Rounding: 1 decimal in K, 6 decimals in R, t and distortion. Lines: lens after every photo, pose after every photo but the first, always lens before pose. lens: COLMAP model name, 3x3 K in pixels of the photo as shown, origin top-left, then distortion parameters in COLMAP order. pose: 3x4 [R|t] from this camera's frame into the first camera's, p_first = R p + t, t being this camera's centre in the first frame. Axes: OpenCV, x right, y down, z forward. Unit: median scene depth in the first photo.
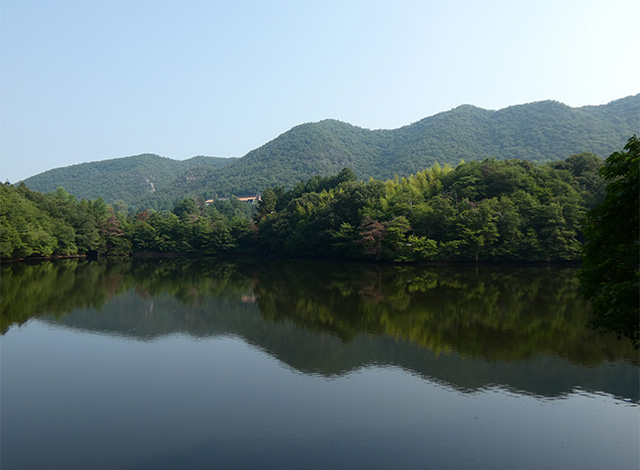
lens RADIAL K [[504.9, 0, 320.7], [0, 504.9, 233.5], [0, 0, 1]] dist [-0.016374, -0.010111]
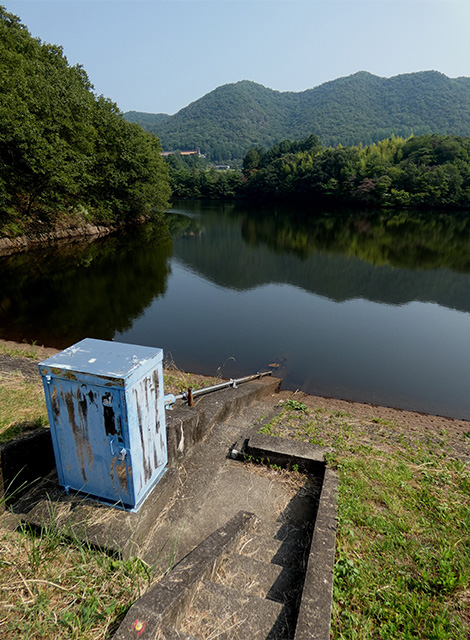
lens RADIAL K [[371.9, 0, 253.8], [0, 371.9, 322.4], [0, 0, 1]] dist [-0.013014, -0.002545]
pose [[0.998250, -0.002416, 0.059081, -0.191030], [-0.018538, 0.936005, 0.351499, -0.002611], [-0.056149, -0.351979, 0.934322, -0.125391]]
